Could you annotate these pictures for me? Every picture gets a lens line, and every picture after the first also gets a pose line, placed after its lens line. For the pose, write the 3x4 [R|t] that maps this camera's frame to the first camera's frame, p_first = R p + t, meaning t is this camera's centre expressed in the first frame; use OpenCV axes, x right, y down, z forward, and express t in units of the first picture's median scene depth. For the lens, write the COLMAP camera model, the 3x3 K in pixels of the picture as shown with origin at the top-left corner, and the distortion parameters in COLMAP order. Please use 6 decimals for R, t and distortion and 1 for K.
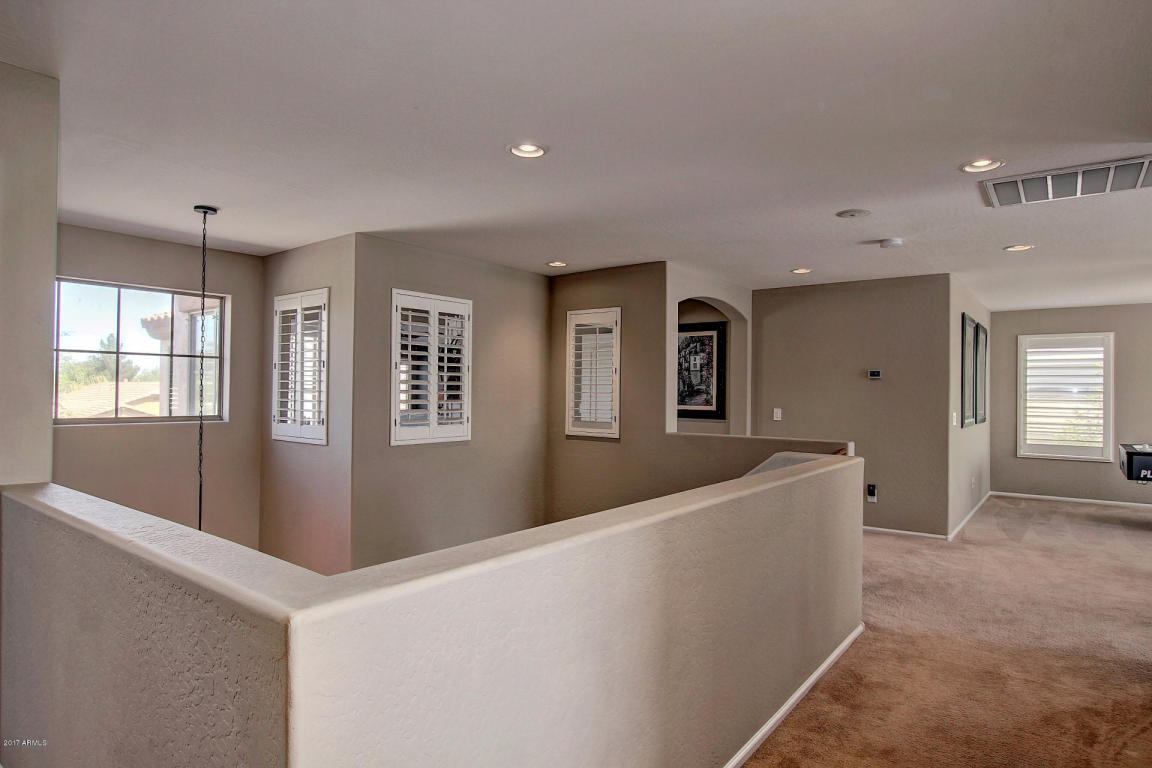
lens RADIAL K [[661.3, 0, 571.1], [0, 661.3, 384.1], [0, 0, 1]] dist [-0.009332, 0.001194]
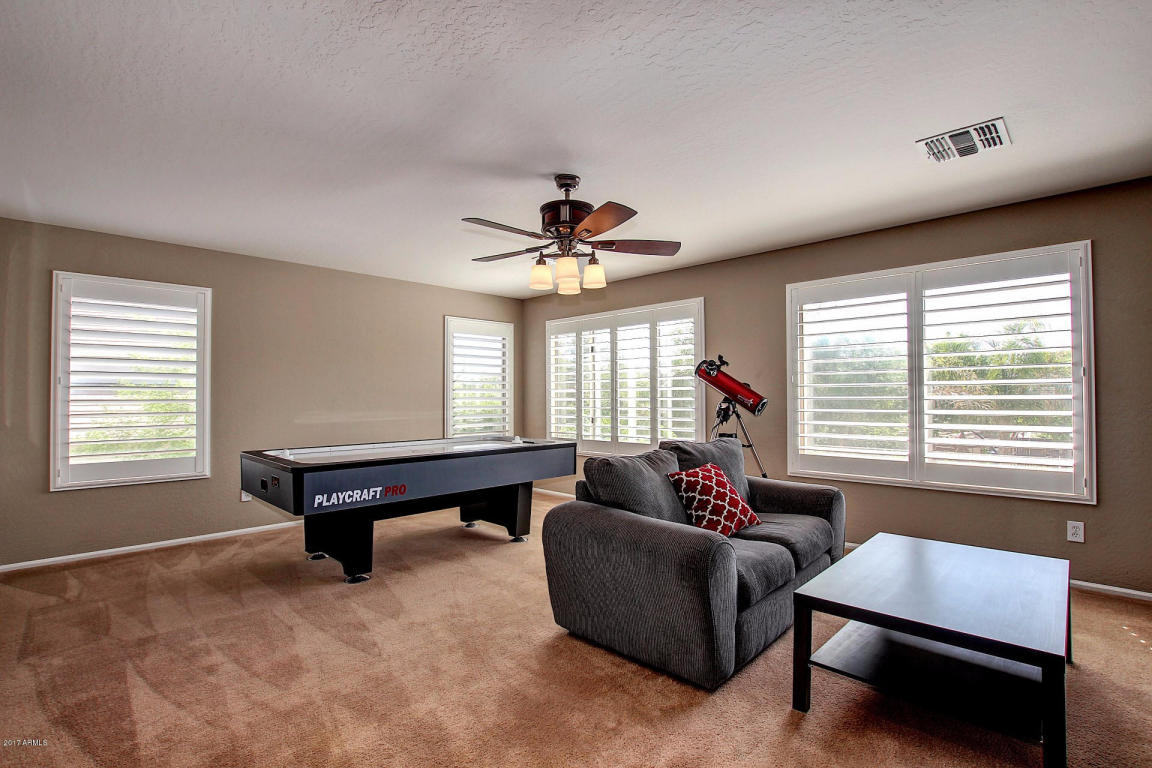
lens RADIAL K [[542.5, 0, 574.3], [0, 542.5, 382.2], [0, 0, 1]] dist [-0.027937, 0.004453]
pose [[0.125200, 0.014937, 0.992019, 0.314283], [-0.007573, 0.999872, -0.014100, 0.024547], [-0.992103, -0.005747, 0.125297, 0.546285]]
